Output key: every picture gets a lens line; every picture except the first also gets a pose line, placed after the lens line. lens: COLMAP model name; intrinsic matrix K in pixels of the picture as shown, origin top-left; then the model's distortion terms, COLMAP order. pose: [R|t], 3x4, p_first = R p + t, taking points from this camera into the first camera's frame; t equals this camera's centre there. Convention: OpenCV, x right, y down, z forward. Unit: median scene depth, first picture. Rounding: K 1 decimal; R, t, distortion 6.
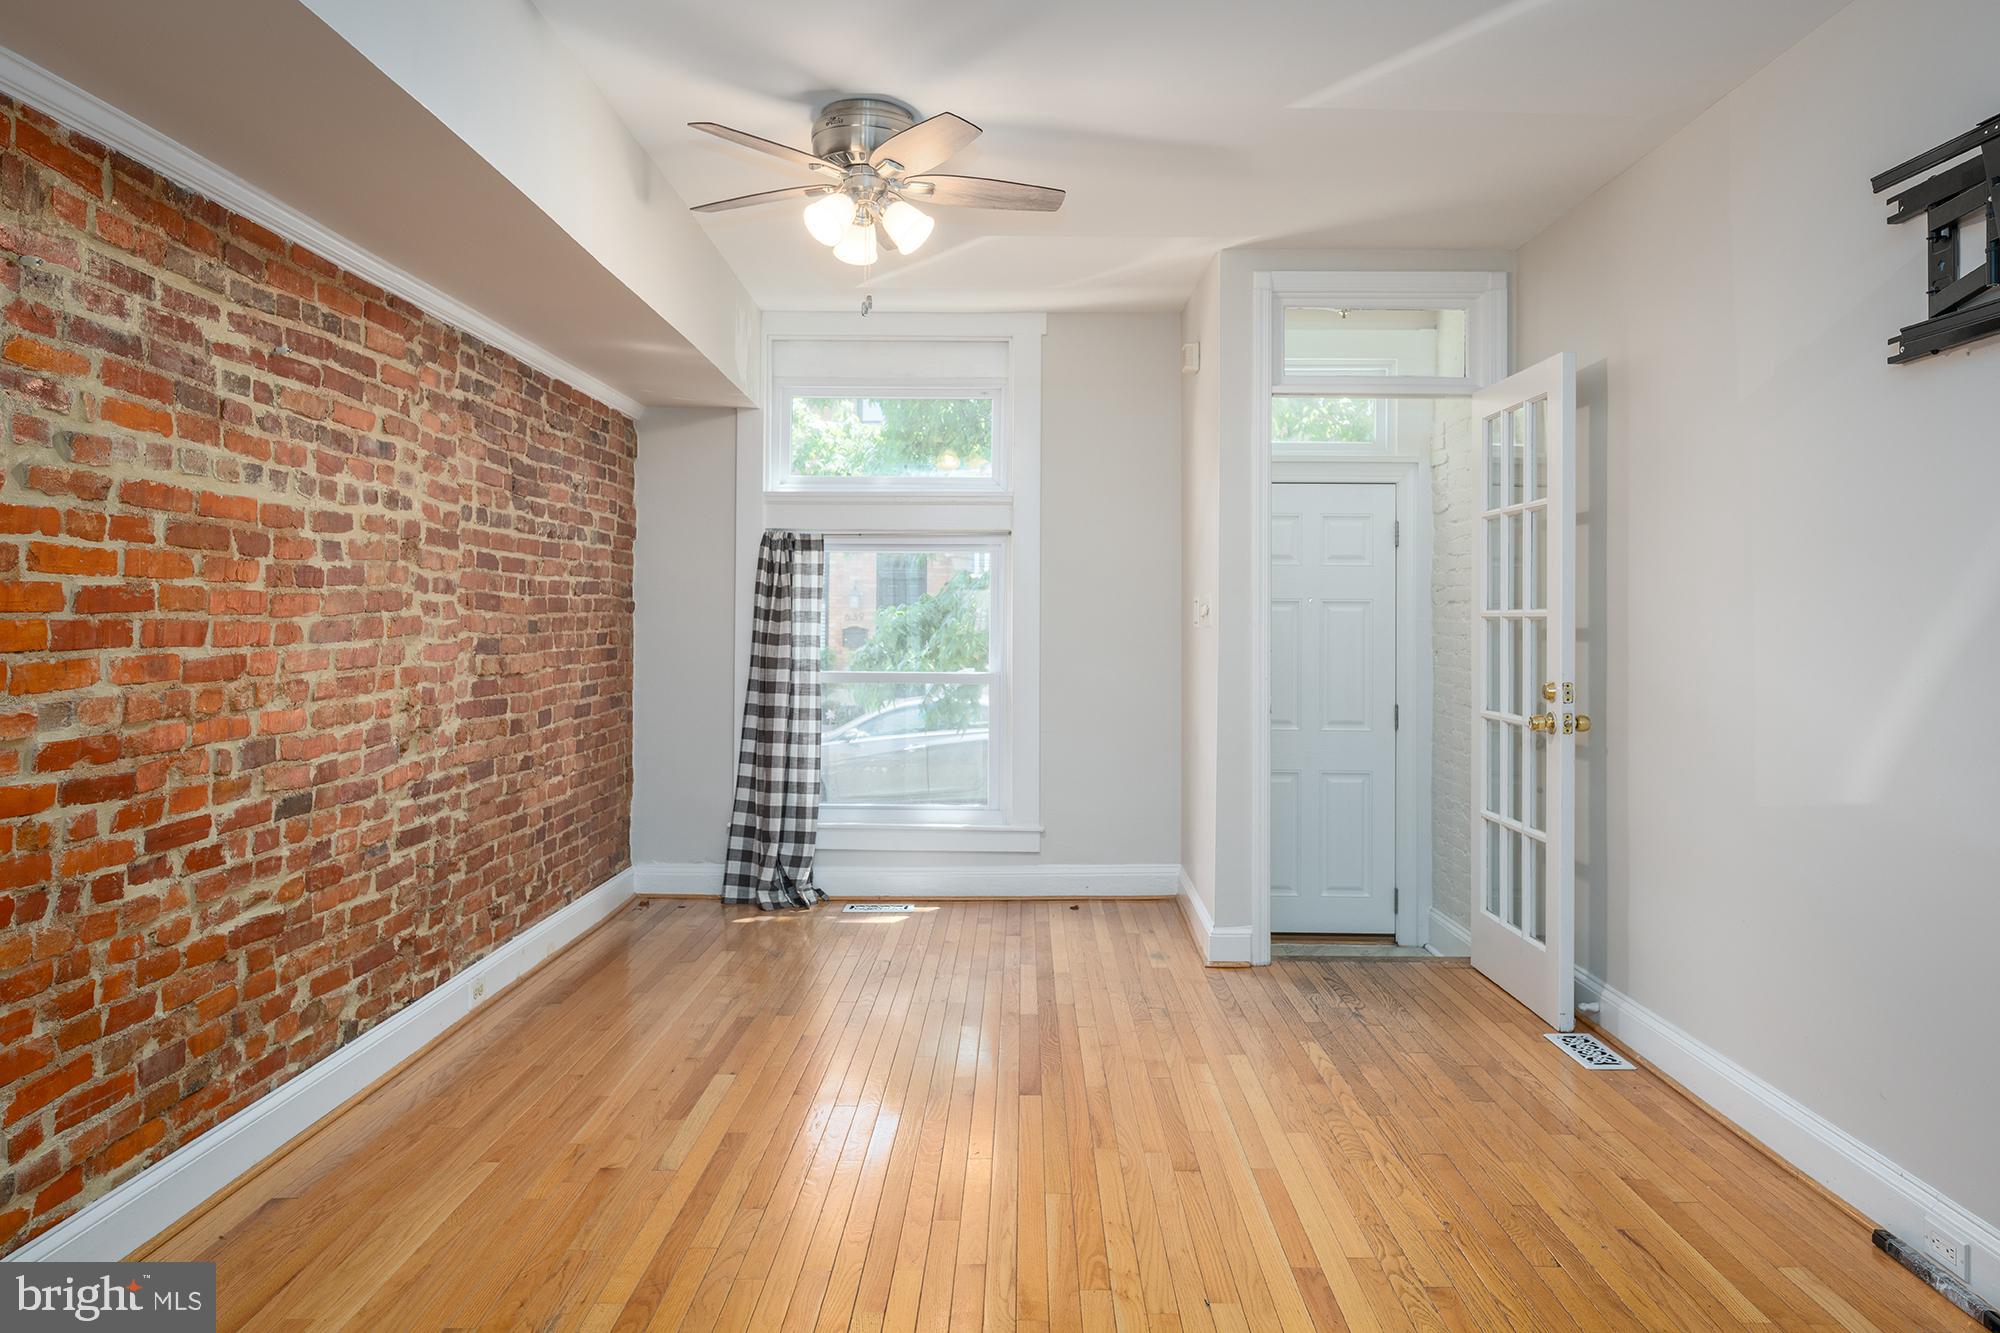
lens RADIAL K [[1286.4, 0, 996.3], [0, 1286.4, 608.5], [0, 0, 1]] dist [-0.001152, 0.000608]
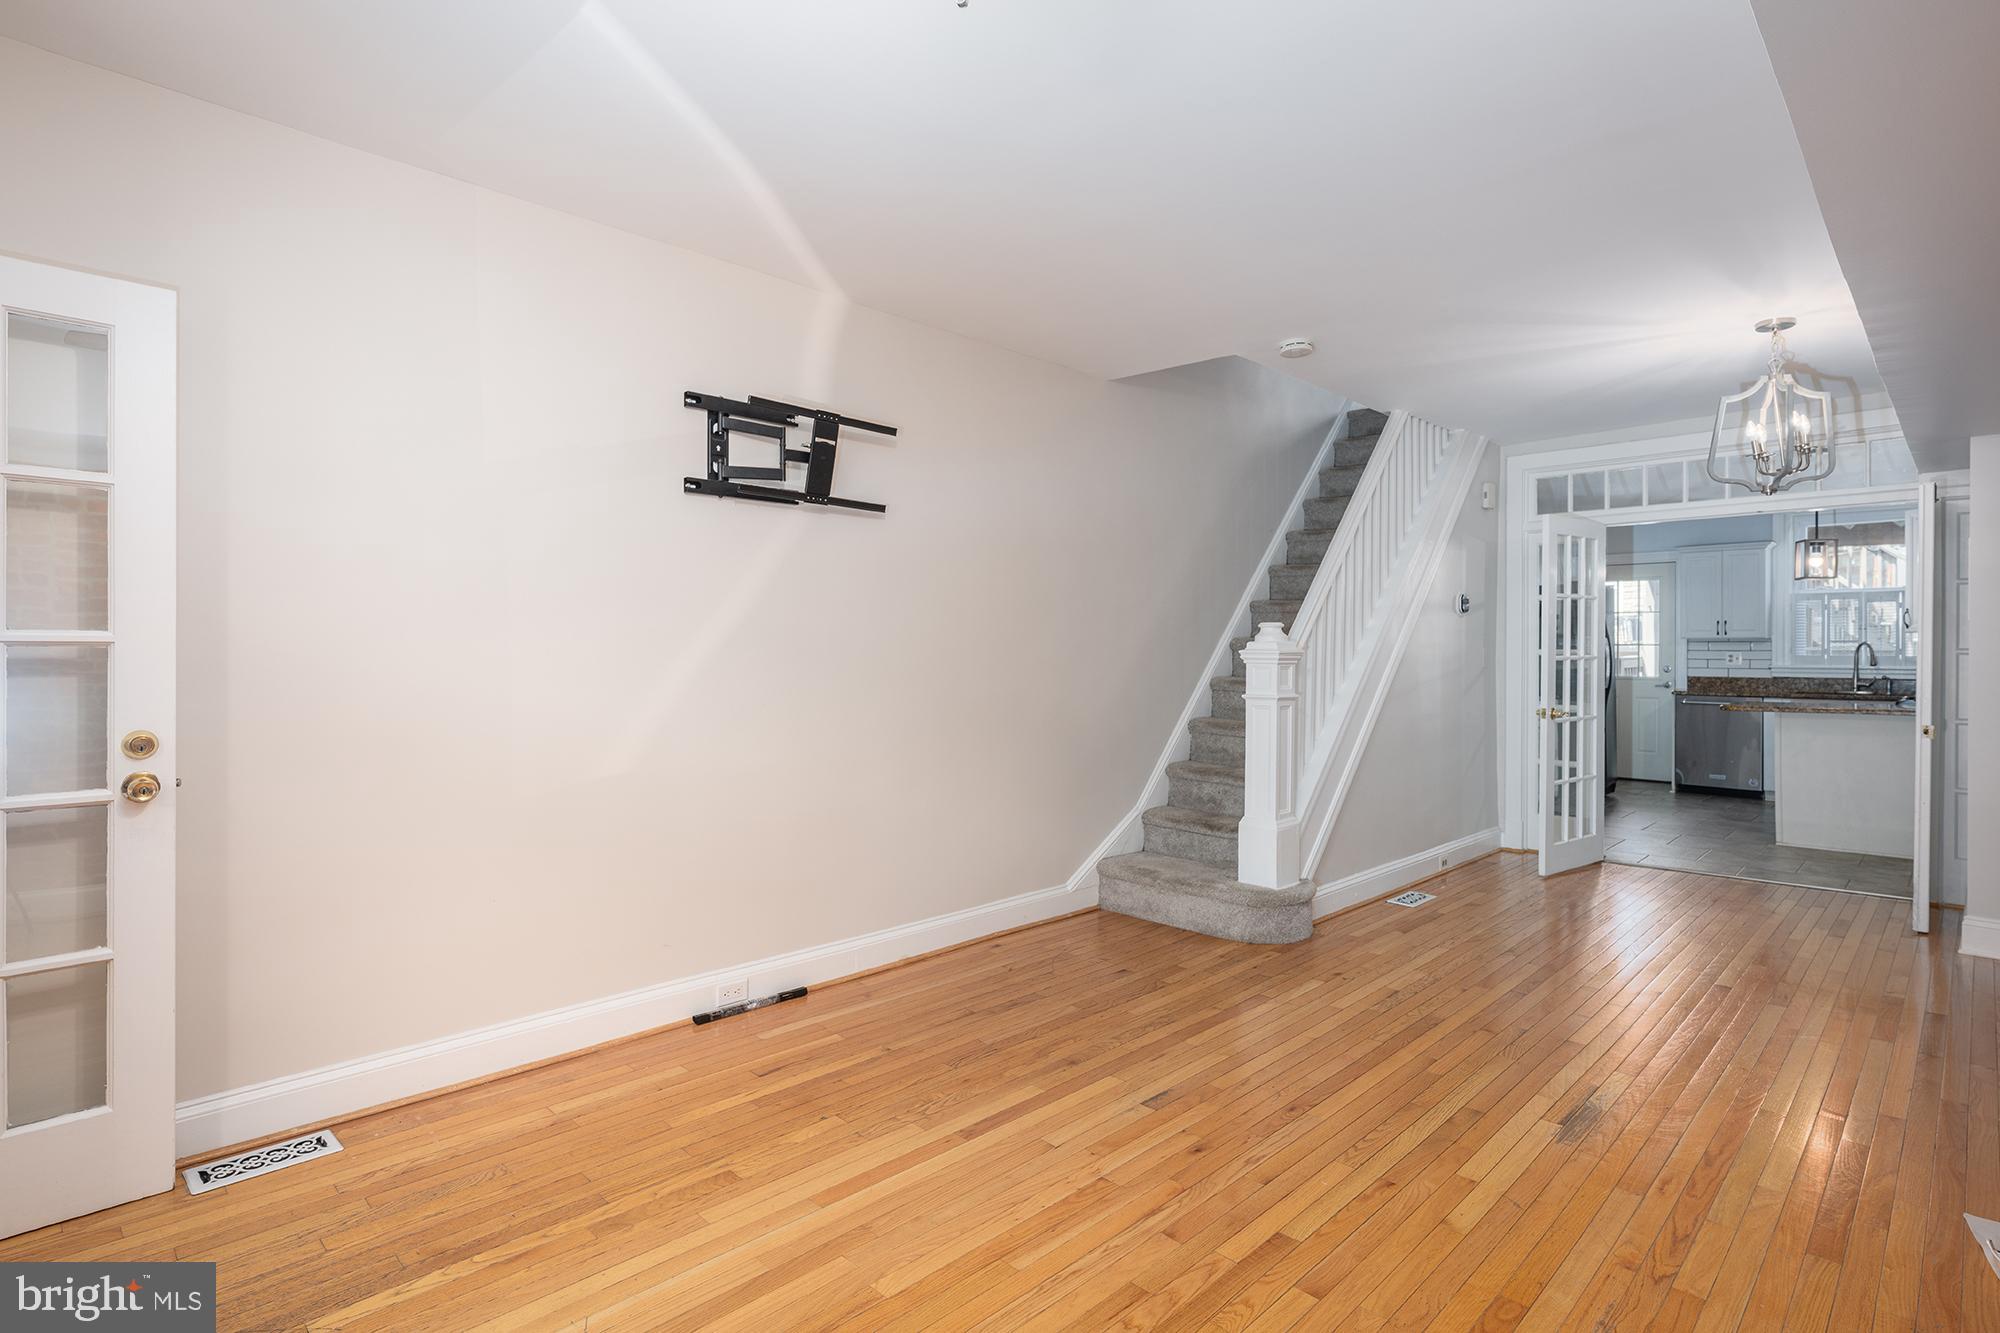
lens RADIAL K [[1017.7, 0, 983.5], [0, 1017.7, 660.1], [0, 0, 1]] dist [0.002551, -0.001311]
pose [[-0.712121, -0.014509, 0.701907, -0.270737], [-0.013061, 0.999887, 0.007418, 0.004985], [-0.701935, -0.003885, -0.712230, 0.921935]]
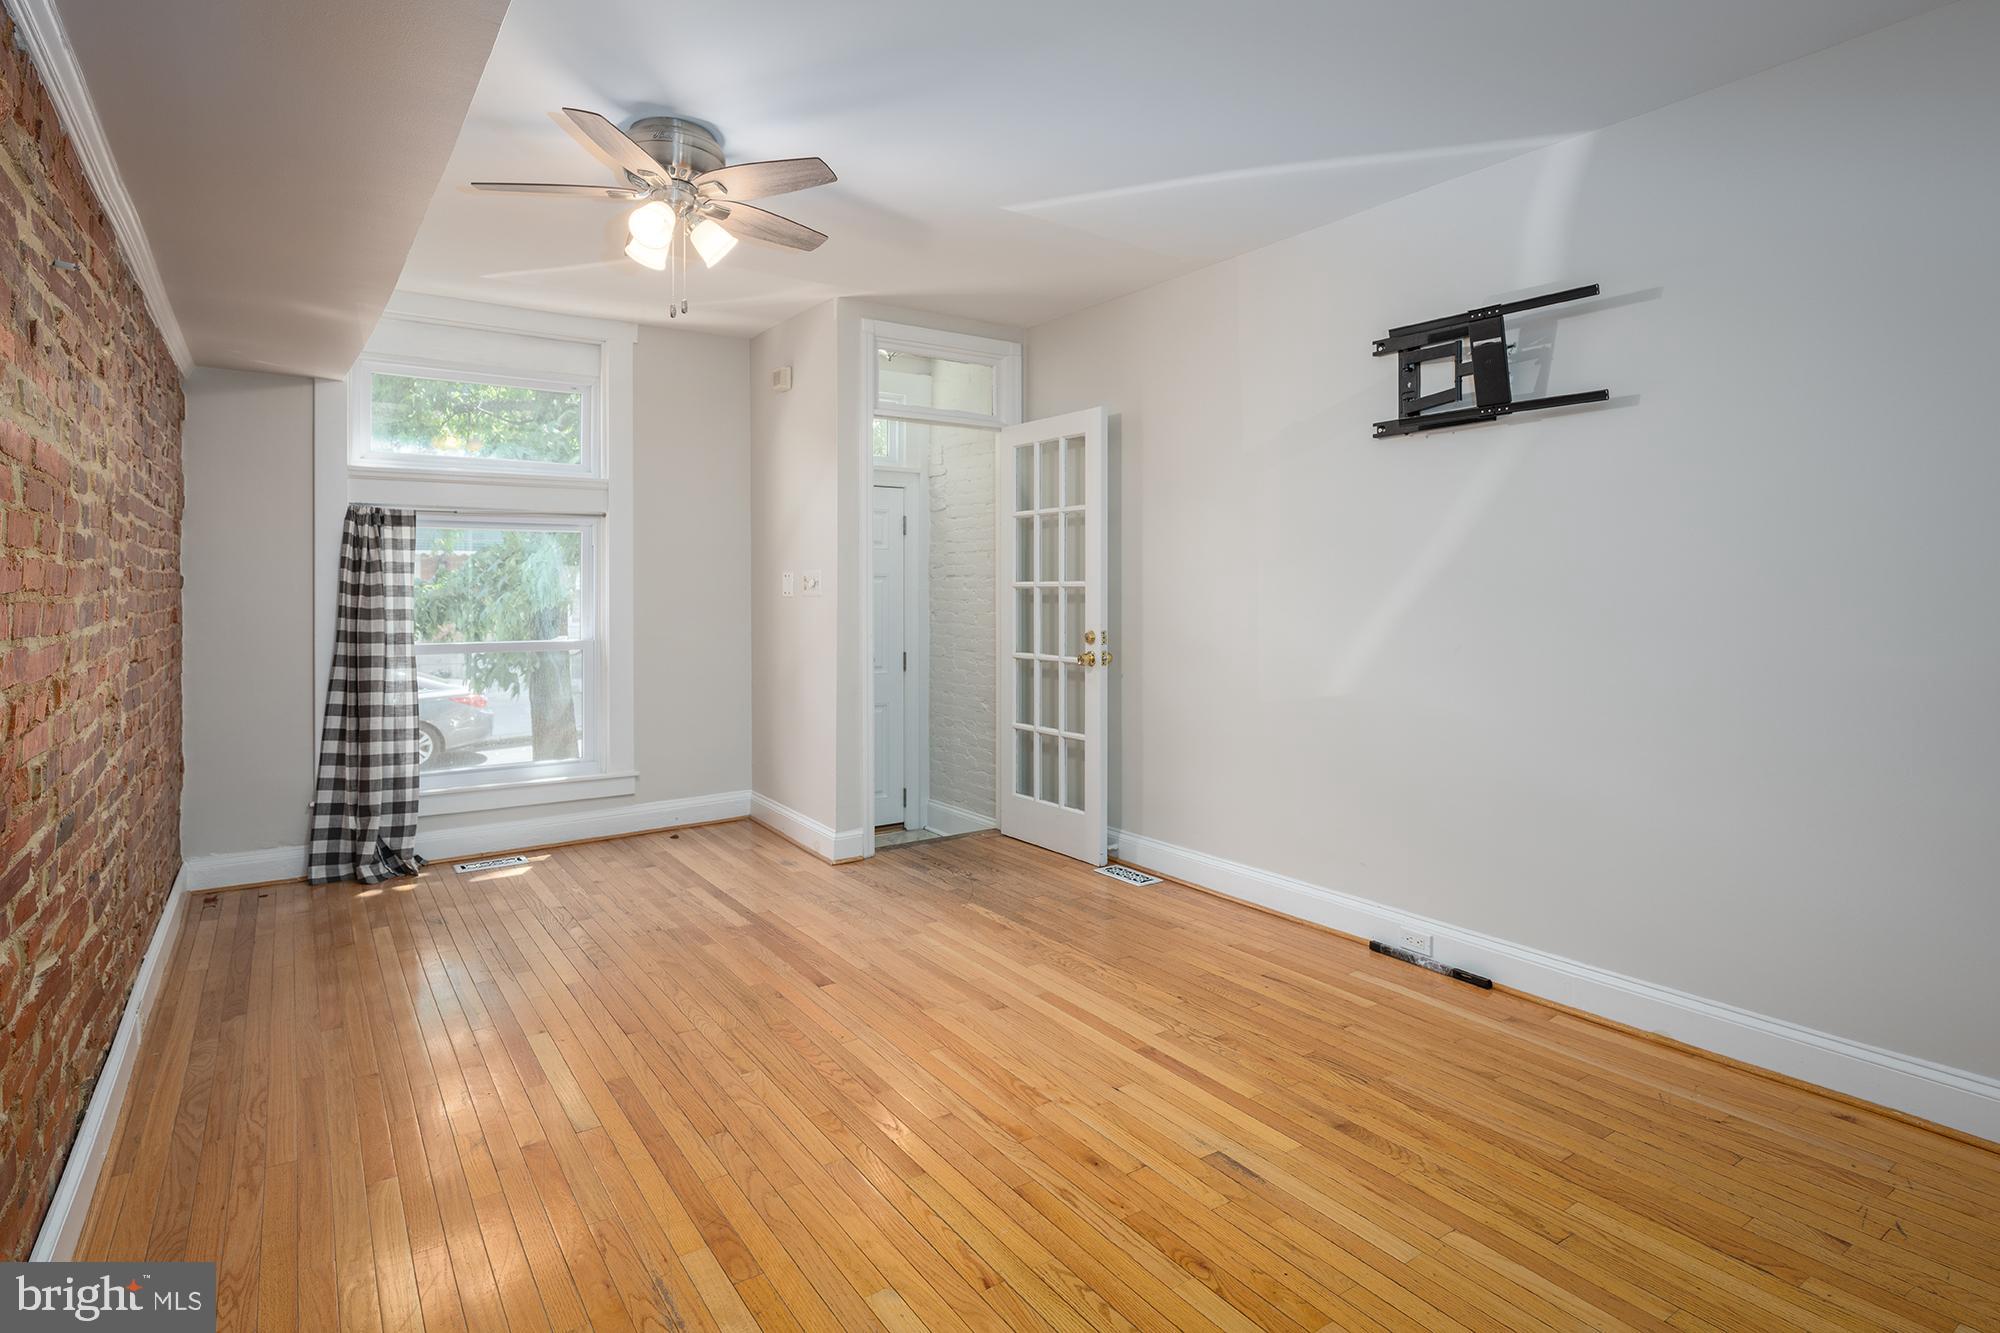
lens RADIAL K [[1017.7, 0, 977.4], [0, 1017.7, 594.9], [0, 0, 1]] dist [0.002551, -0.001311]
pose [[0.826240, -0.011213, 0.563206, -0.282669], [0.003135, 0.999878, 0.015308, -0.001820], [-0.563309, -0.010882, 0.826175, 0.096340]]
